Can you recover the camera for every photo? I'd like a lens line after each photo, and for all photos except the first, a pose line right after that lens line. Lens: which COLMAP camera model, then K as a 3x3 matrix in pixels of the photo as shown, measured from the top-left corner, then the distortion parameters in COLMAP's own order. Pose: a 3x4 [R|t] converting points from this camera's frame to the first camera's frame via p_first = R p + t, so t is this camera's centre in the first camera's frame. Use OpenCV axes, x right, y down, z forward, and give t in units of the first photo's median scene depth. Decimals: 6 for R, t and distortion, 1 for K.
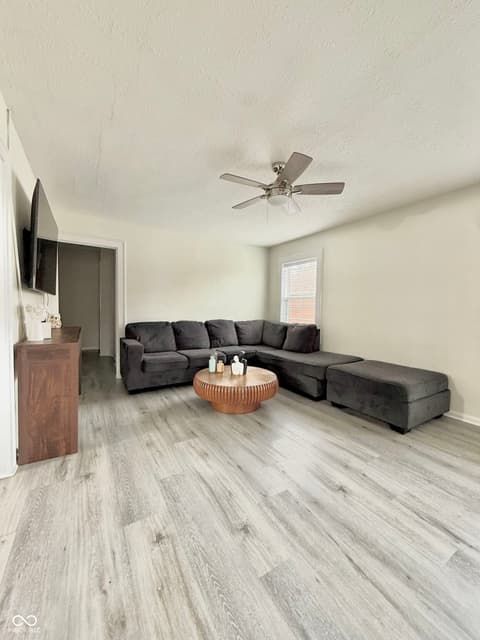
lens RADIAL K [[255.2, 0, 240.6], [0, 255.2, 318.8], [0, 0, 1]] dist [-0.000093, 0.000068]
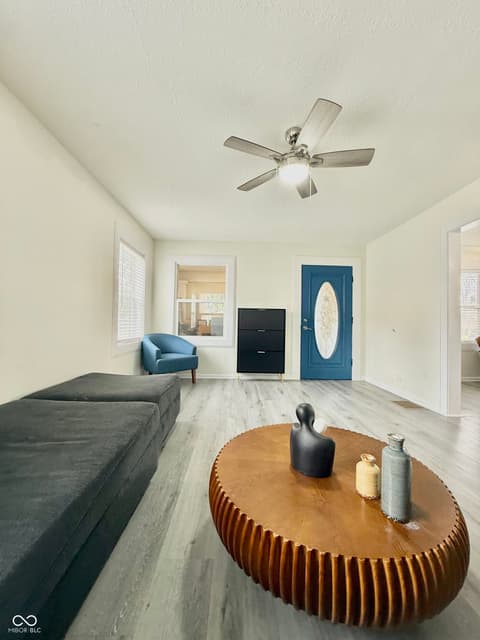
lens RADIAL K [[257.3, 0, 237.4], [0, 257.3, 317.8], [0, 0, 1]] dist [0.000606, 0.000046]
pose [[-0.862743, -0.023609, 0.505091, -0.152666], [-0.014518, 0.999654, 0.021927, -0.010807], [-0.505434, 0.011585, -0.862788, 2.155349]]
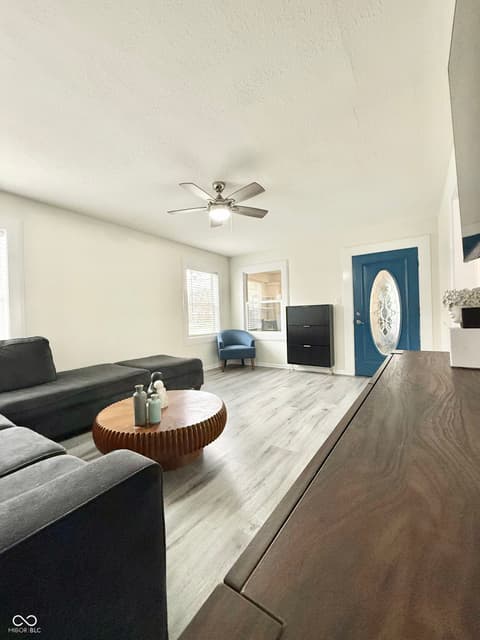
lens RADIAL K [[255.2, 0, 240.6], [0, 255.2, 318.8], [0, 0, 1]] dist [-0.000093, 0.000068]
pose [[-0.405078, -0.016216, 0.914138, -1.102411], [0.053292, 0.997724, 0.041314, -0.049890], [-0.912728, 0.065451, -0.403292, 1.651209]]
